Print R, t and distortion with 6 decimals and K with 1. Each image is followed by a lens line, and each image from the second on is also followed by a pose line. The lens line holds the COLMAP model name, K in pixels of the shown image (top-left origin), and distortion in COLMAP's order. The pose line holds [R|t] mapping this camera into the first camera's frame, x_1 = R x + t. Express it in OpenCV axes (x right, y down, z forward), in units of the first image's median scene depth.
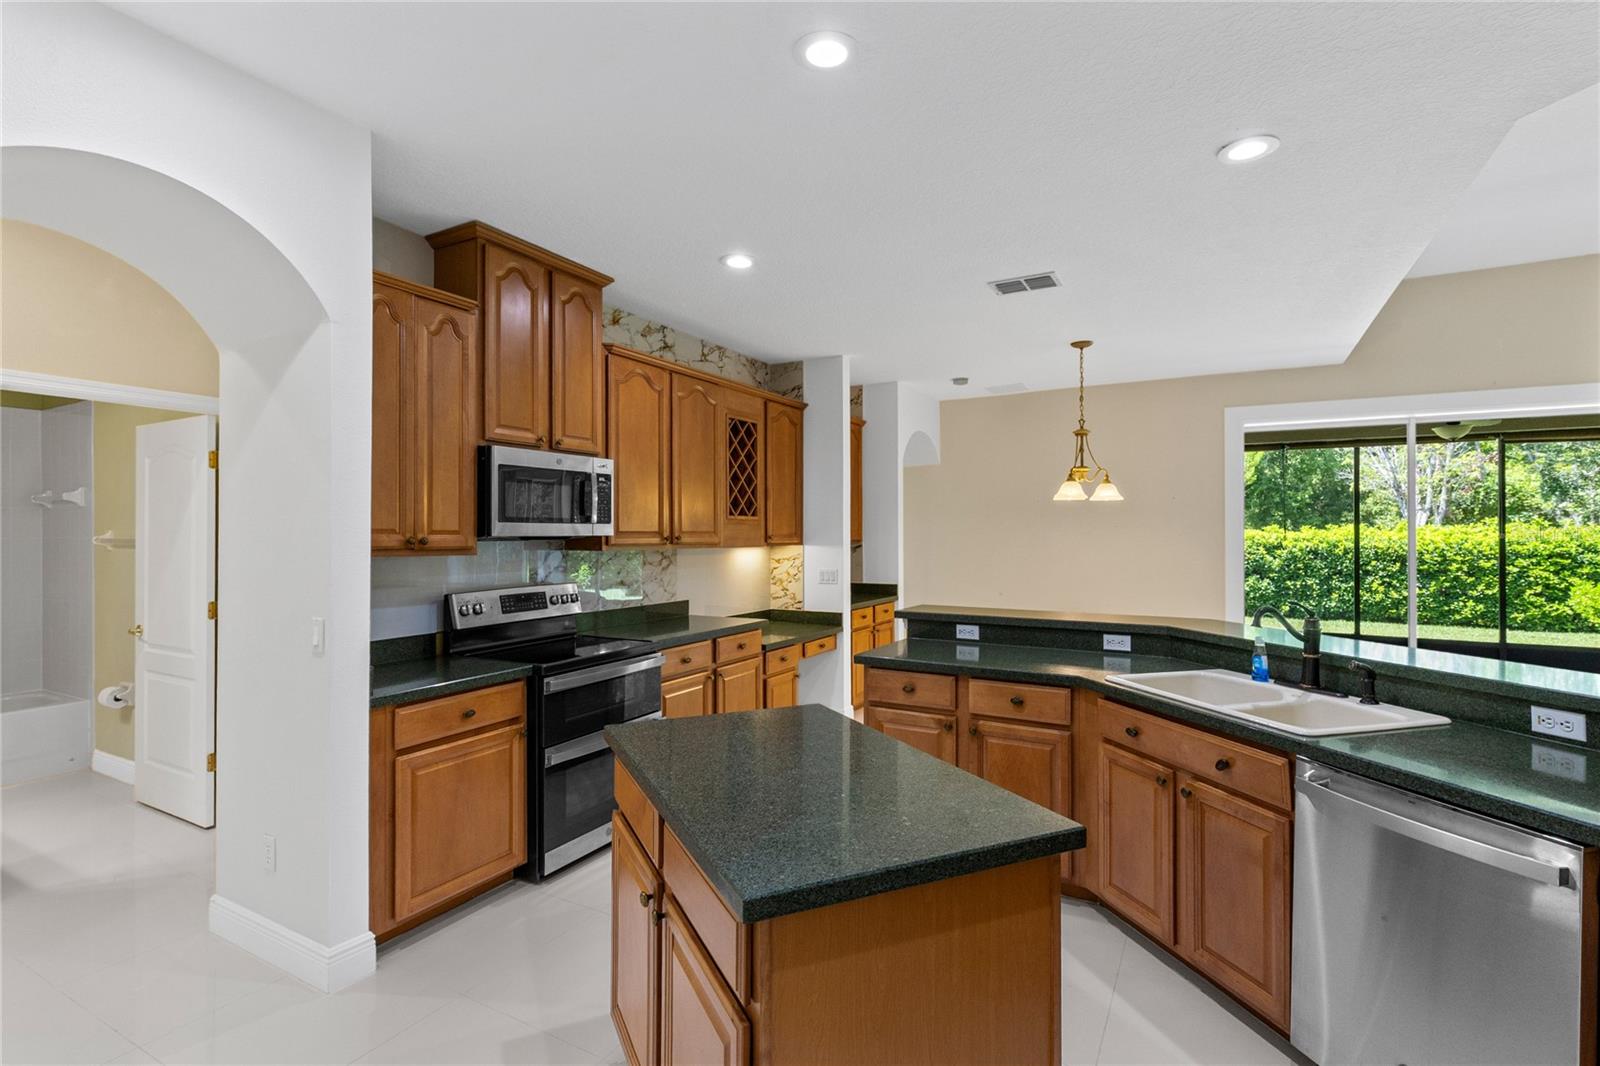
lens RADIAL K [[746.1, 0, 799.9], [0, 746.1, 526.4], [0, 0, 1]] dist [0.007862, -0.000976]
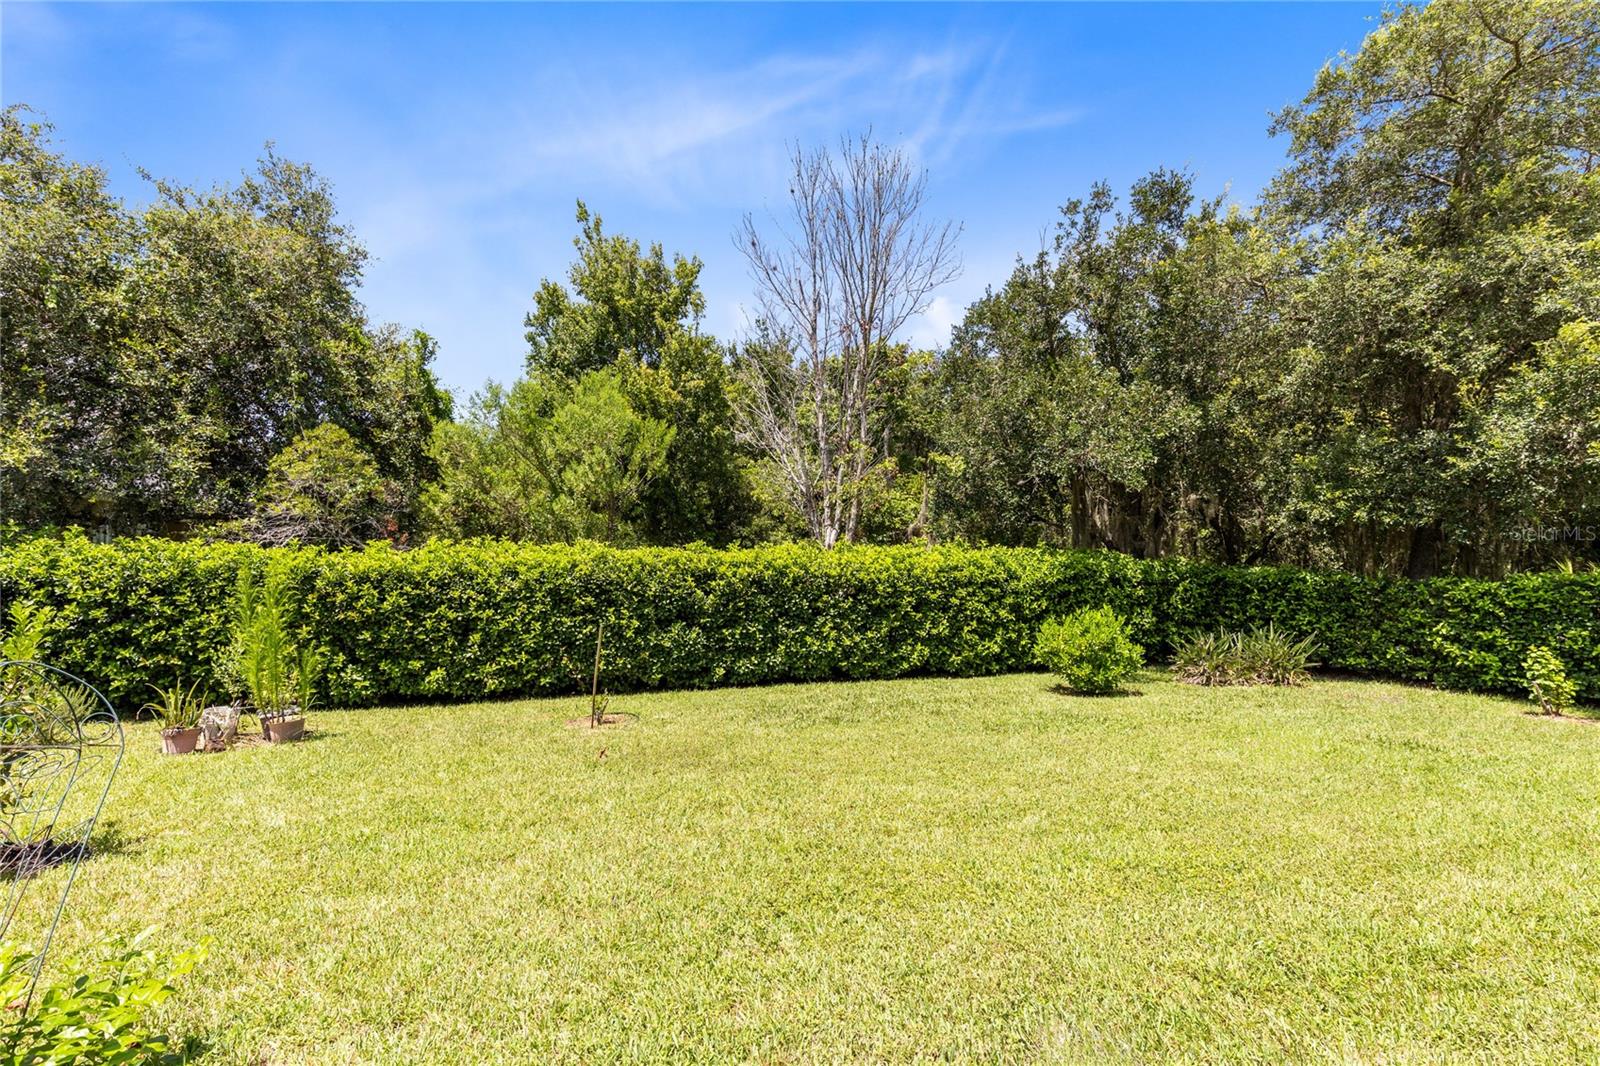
lens RADIAL K [[746.1, 0, 824.9], [0, 746.1, 543.7], [0, 0, 1]] dist [0.007862, -0.000976]
pose [[0.675712, 0.015308, 0.737006, 0.270821], [-0.020737, 0.999783, -0.001754, -0.000274], [-0.736874, -0.014098, 0.675884, 0.573060]]
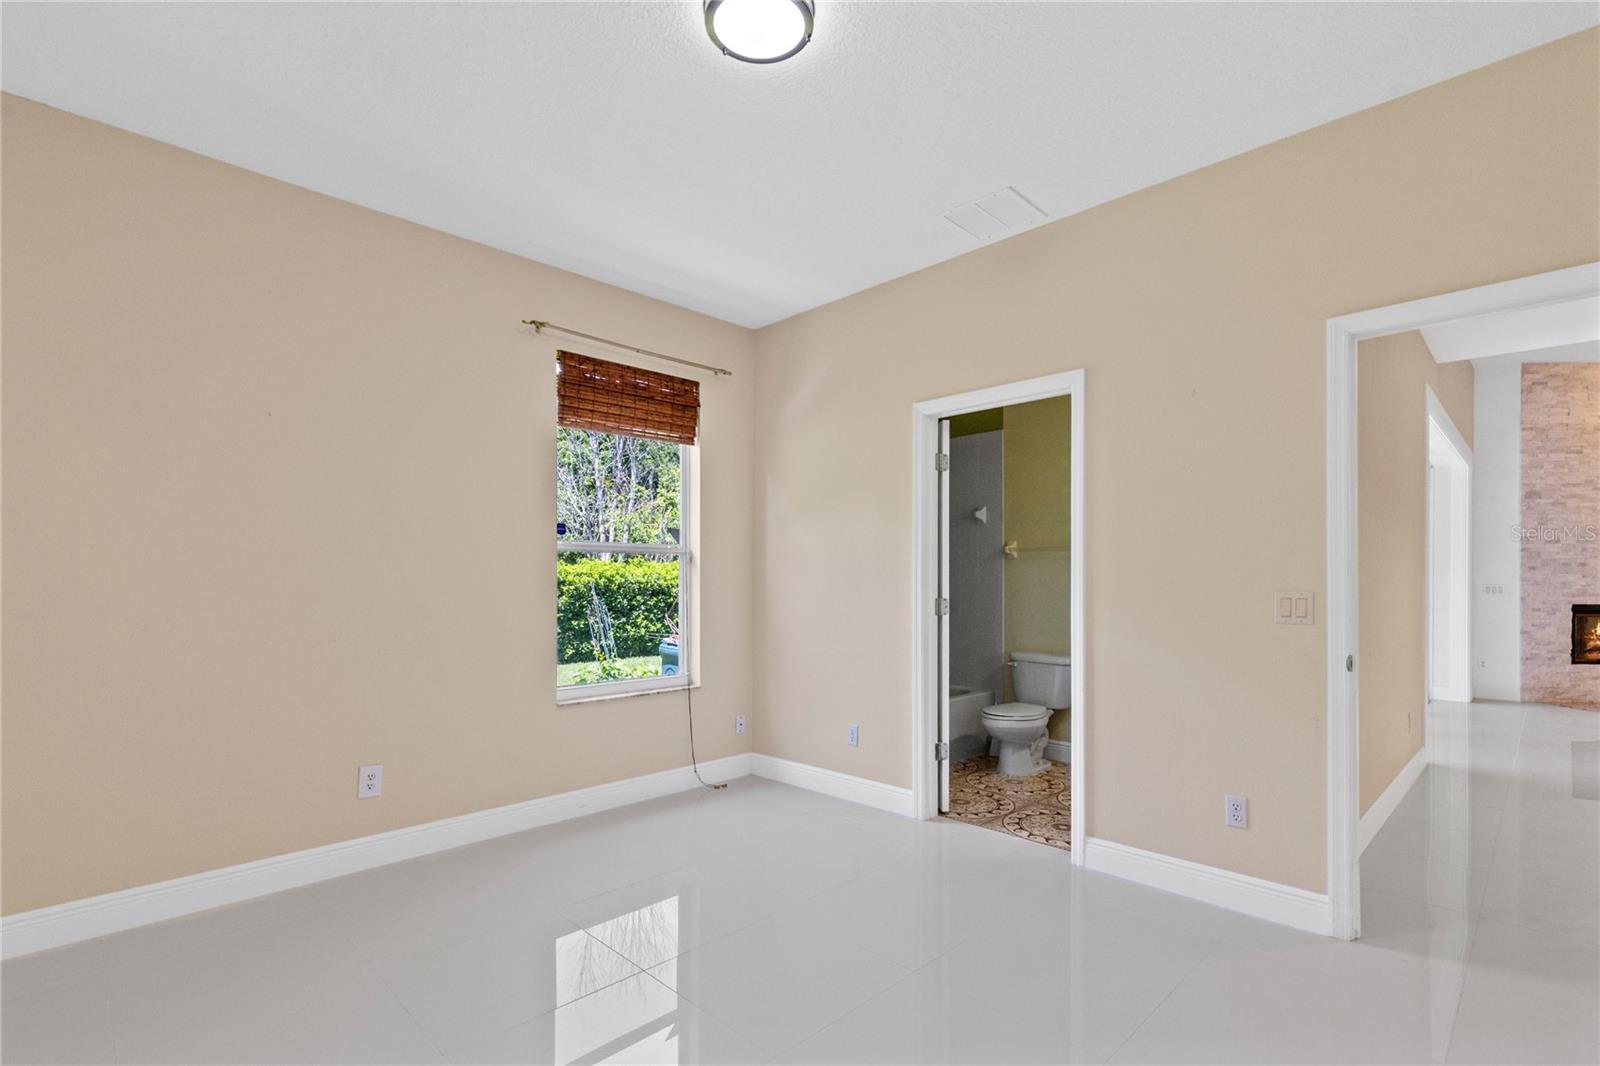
lens RADIAL K [[746.1, 0, 819.1], [0, 746.1, 577.7], [0, 0, 1]] dist [0.007862, -0.000976]
pose [[0.270685, 0.000789, 0.962668, -0.135372], [-0.011188, 0.999935, 0.002327, 0.018749], [-0.962603, -0.011400, 0.270676, 0.542124]]
